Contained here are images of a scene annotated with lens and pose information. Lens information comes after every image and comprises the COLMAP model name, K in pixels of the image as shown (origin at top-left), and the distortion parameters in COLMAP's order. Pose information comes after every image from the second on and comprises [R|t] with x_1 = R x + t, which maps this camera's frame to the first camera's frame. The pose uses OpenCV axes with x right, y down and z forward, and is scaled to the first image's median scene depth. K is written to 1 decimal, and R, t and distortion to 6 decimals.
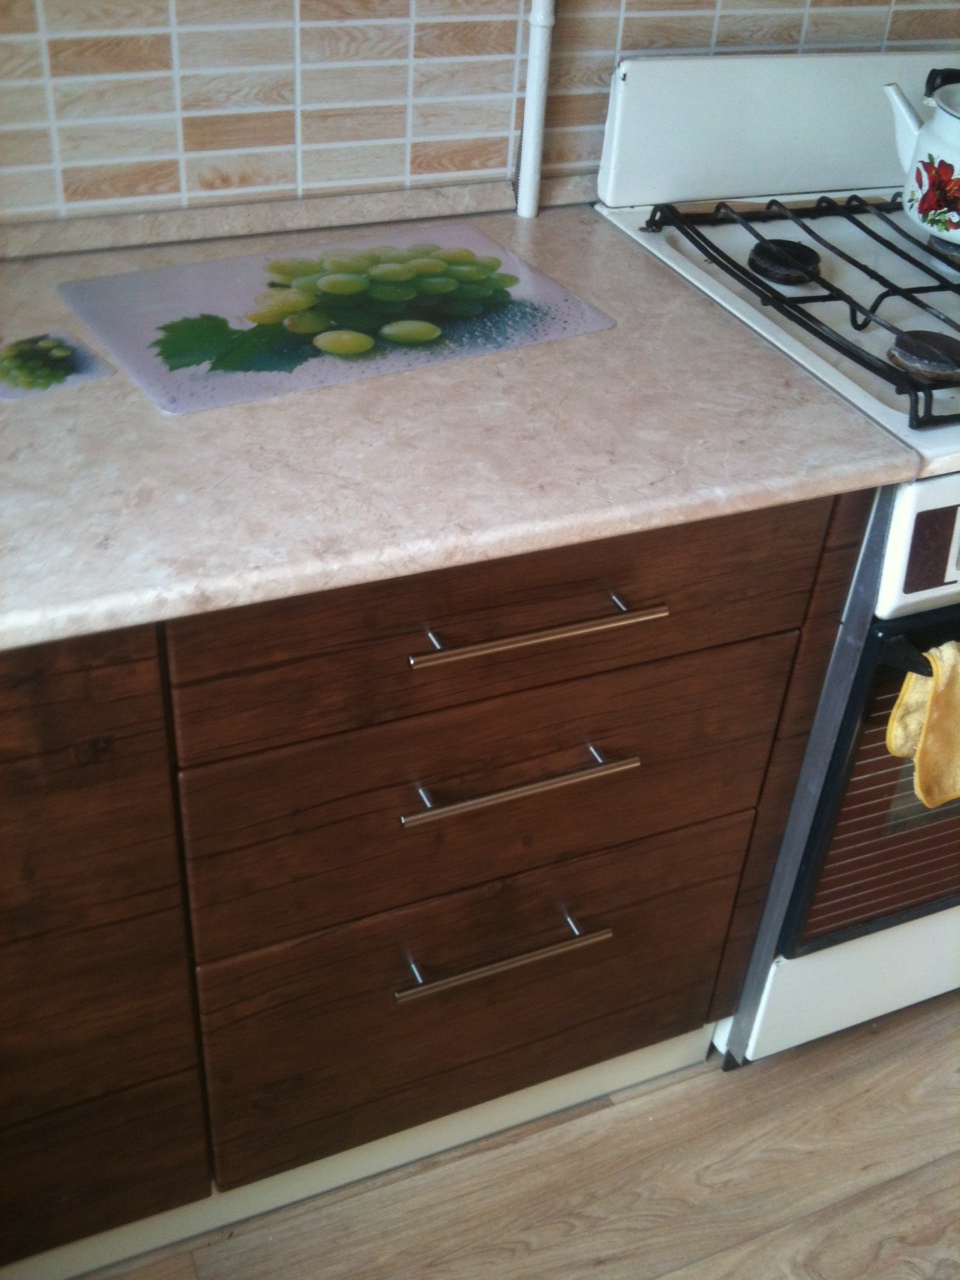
lens RADIAL K [[1384.3, 0, 480.0], [0, 1384.3, 640.0], [0, 0, 1]] dist [0.084840, -0.252249]
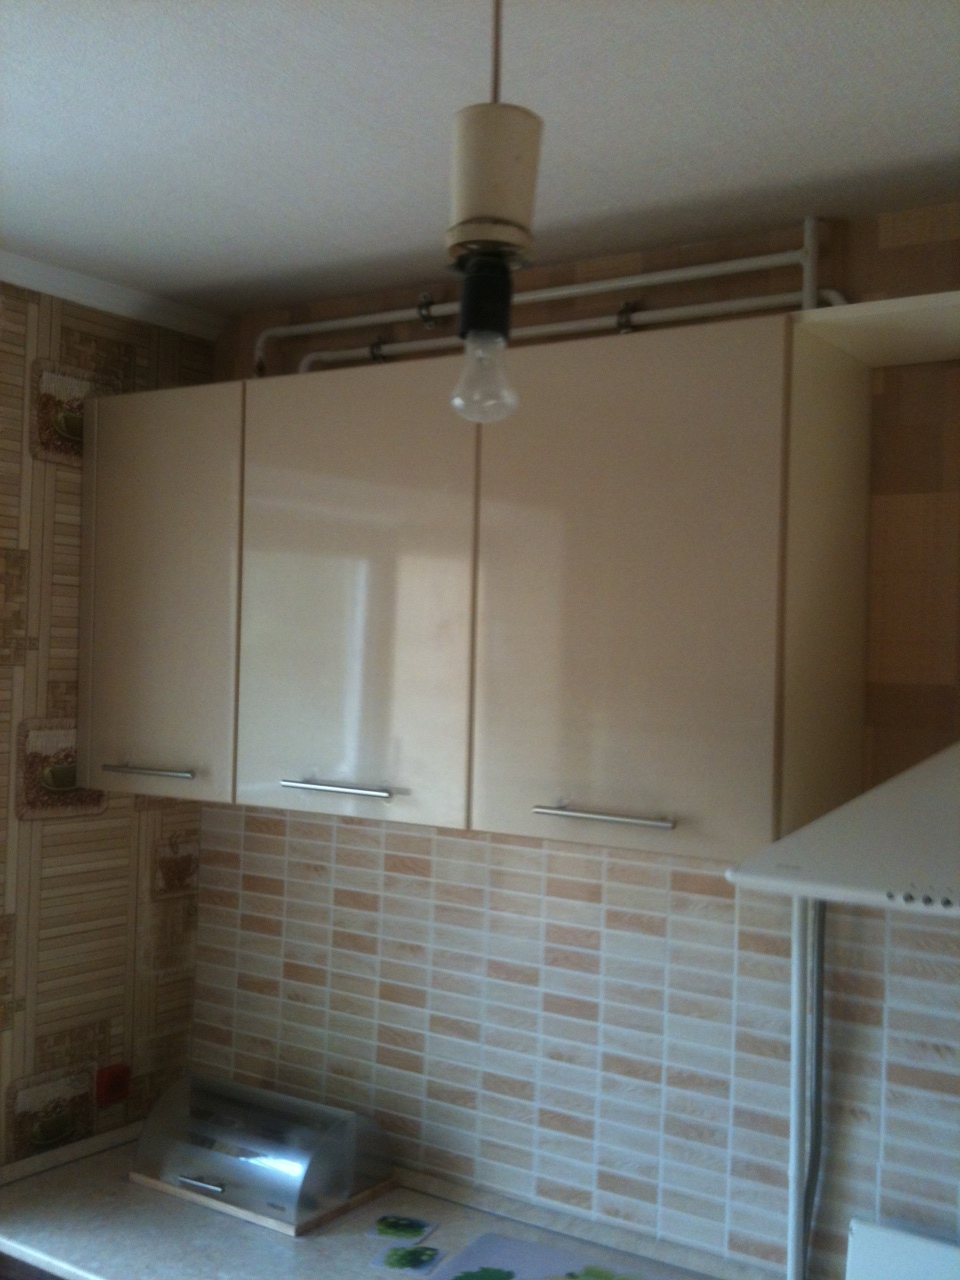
lens RADIAL K [[1394.1, 0, 480.0], [0, 1394.1, 640.0], [0, 0, 1]] dist [0.186283, -0.482442]
pose [[0.523601, -0.054339, -0.850229, 1.339611], [-0.506385, 0.782702, -0.361873, -0.190589], [0.685140, 0.620020, 0.382307, -0.197327]]
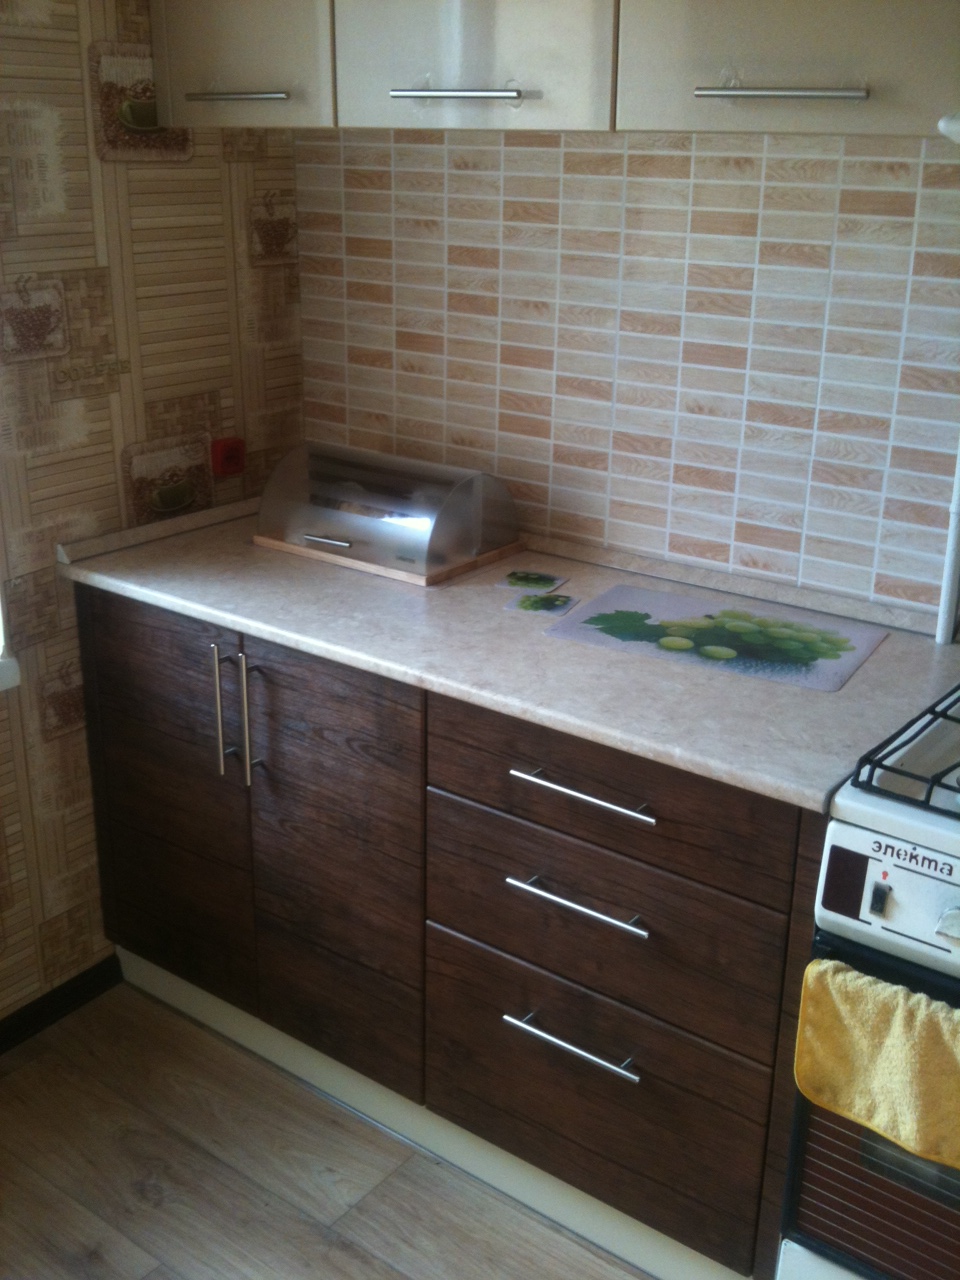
lens RADIAL K [[1404.1, 0, 480.0], [0, 1404.1, 640.0], [0, 0, 1]] dist [0.097490, -0.323514]
pose [[0.477624, 0.242988, -0.844294, 1.178837], [-0.508732, 0.859982, -0.040290, -0.030615], [0.716287, 0.448763, 0.534364, -0.060291]]
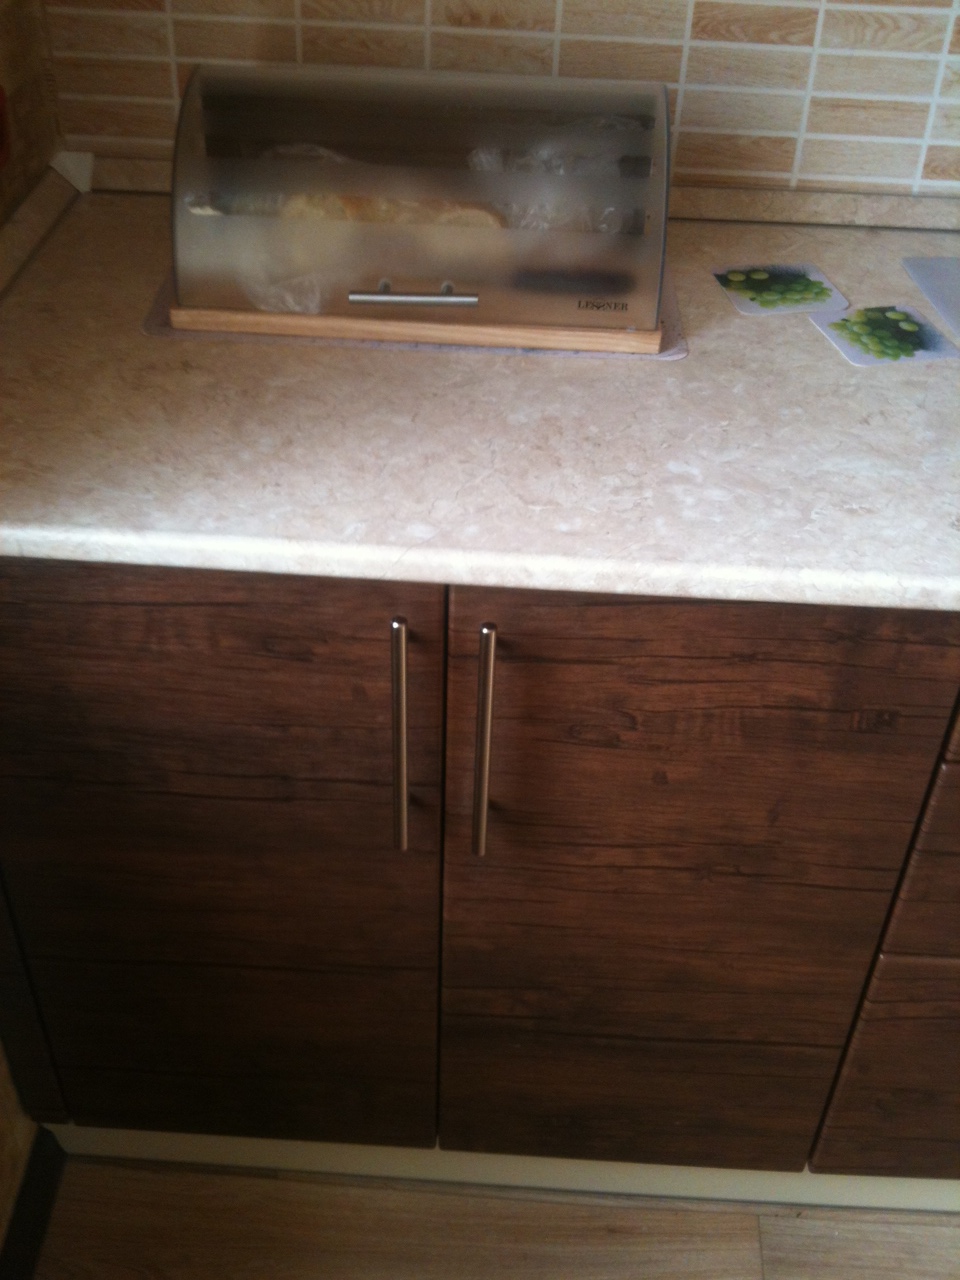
lens RADIAL K [[1384.3, 0, 480.0], [0, 1384.3, 640.0], [0, 0, 1]] dist [0.084840, -0.252249]
pose [[0.899806, 0.248389, -0.358681, -0.152508], [-0.243513, 0.968071, 0.059505, 0.026599], [0.362009, 0.033800, 0.931562, -0.038777]]
